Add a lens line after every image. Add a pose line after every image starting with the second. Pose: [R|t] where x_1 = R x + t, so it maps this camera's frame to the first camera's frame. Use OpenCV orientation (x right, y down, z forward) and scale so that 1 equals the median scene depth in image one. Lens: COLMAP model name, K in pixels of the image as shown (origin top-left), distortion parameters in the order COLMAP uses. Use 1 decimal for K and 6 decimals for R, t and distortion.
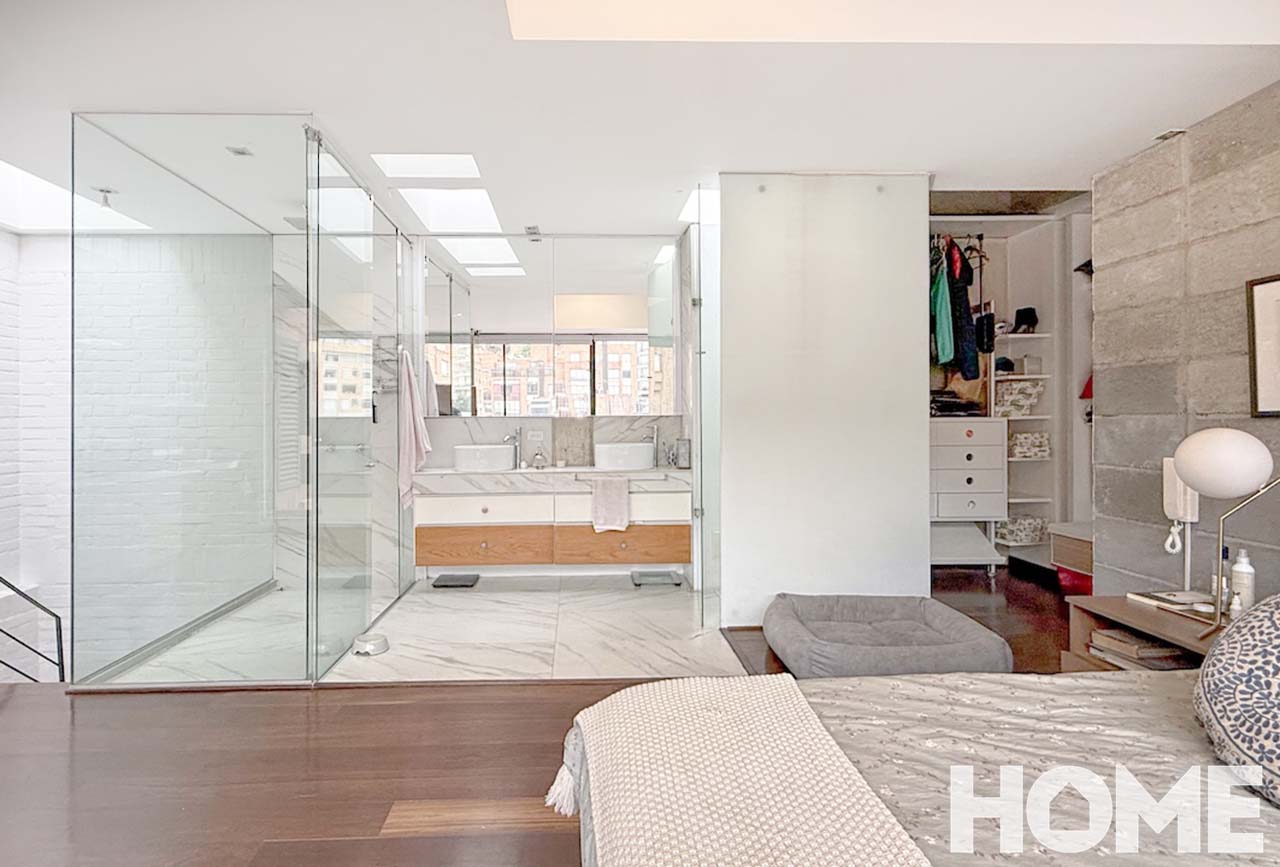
lens RADIAL K [[619.0, 0, 640.2], [0, 619.0, 394.3], [0, 0, 1]] dist [-0.000762, 0.000323]
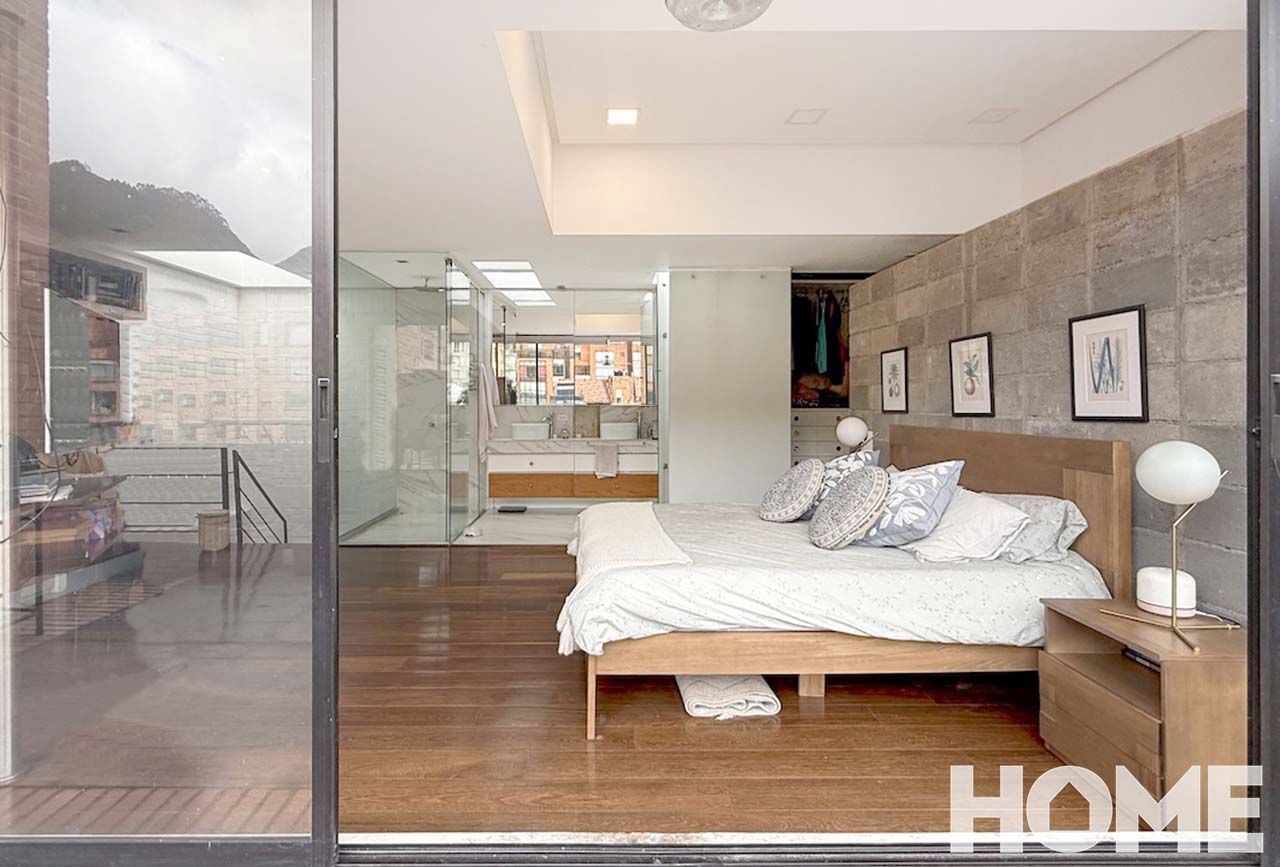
lens RADIAL K [[619.0, 0, 640.2], [0, 619.0, 394.3], [0, 0, 1]] dist [-0.000762, 0.000323]
pose [[0.999167, 0.006837, -0.040237, 0.089778], [-0.005640, 0.999540, 0.029790, -0.039847], [0.040422, -0.029538, 0.998746, -0.557170]]
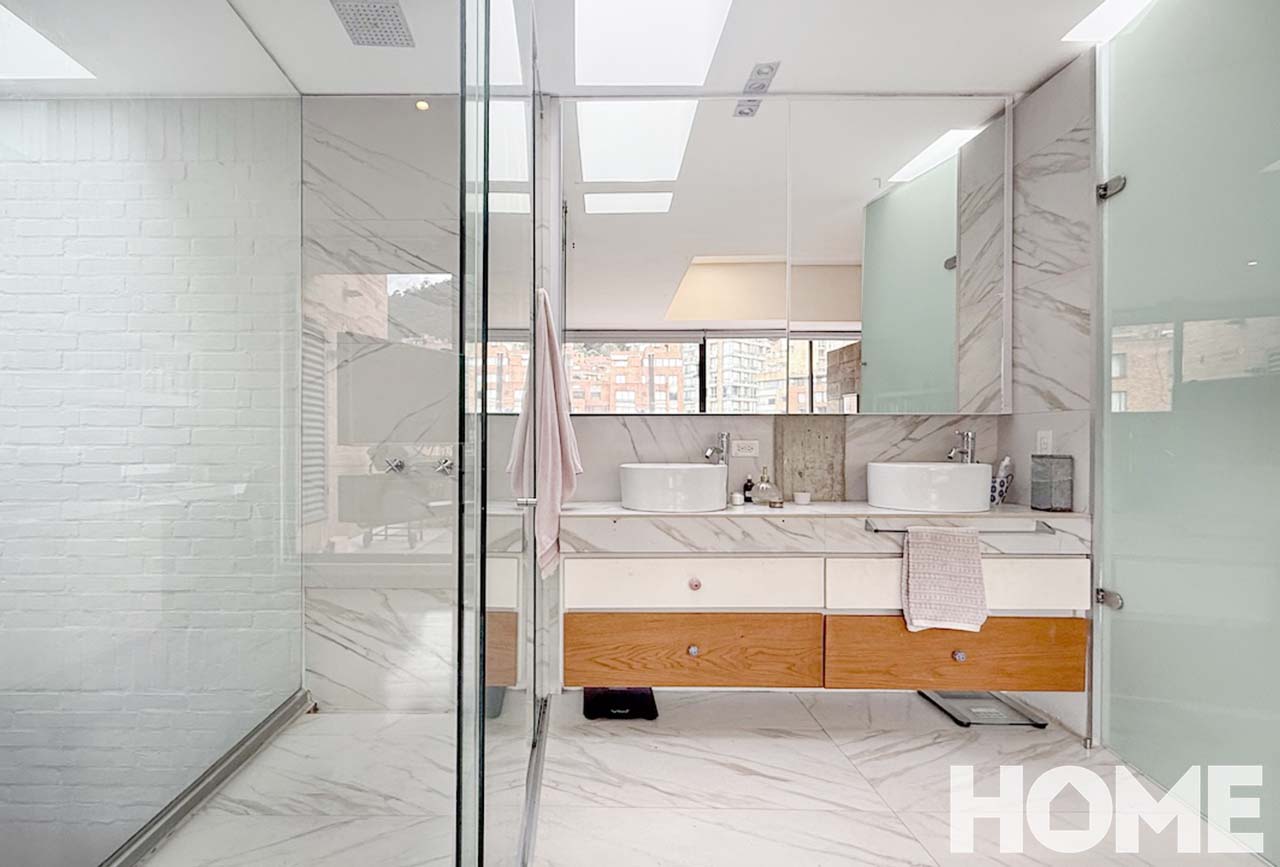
lens RADIAL K [[573.5, 0, 640.0], [0, 573.5, 433.5], [0, 0, 1]] dist [0.003860, 0.000148]
pose [[0.999758, 0.010948, -0.019092, -0.274807], [-0.010606, 0.999783, 0.017913, 0.046731], [0.019284, -0.017706, 0.999657, 0.482653]]
